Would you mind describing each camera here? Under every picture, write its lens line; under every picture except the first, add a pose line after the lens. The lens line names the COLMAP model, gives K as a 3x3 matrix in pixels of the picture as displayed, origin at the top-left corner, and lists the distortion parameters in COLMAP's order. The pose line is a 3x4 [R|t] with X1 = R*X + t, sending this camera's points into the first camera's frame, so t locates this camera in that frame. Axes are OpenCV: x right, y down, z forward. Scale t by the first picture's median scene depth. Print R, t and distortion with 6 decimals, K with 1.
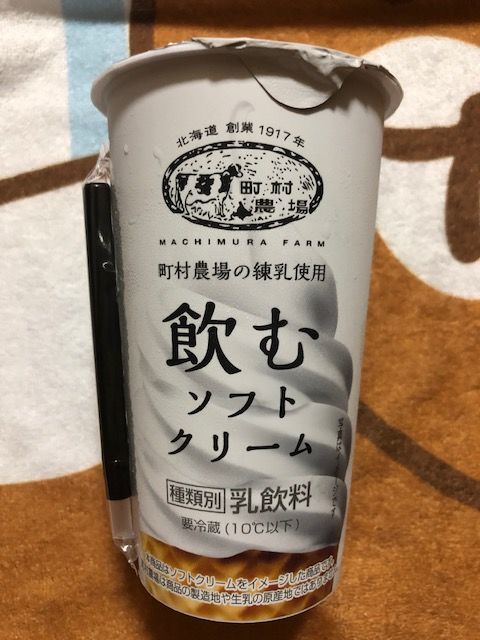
lens RADIAL K [[527.1, 0, 237.7], [0, 527.1, 320.1], [0, 0, 1]] dist [0.004116, -0.029854]
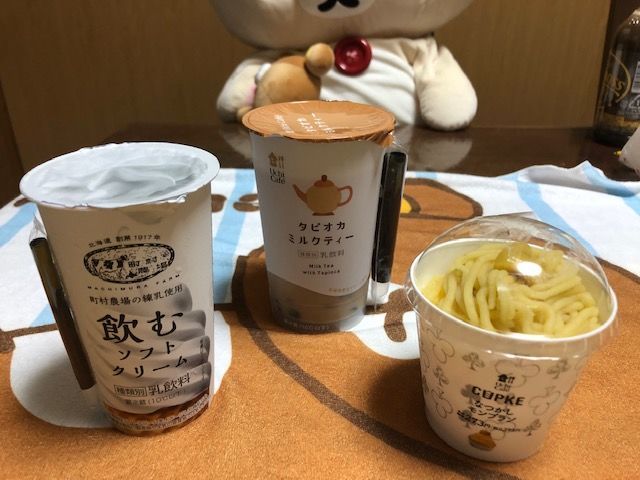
lens RADIAL K [[527.1, 0, 321.4], [0, 527.1, 237.7], [0, 0, 1]] dist [0.004116, -0.029854]
pose [[0.959050, -0.128528, 0.252397, 0.195735], [0.024880, 0.925896, 0.376957, -0.994997], [-0.282143, -0.355241, 0.891178, -0.825448]]
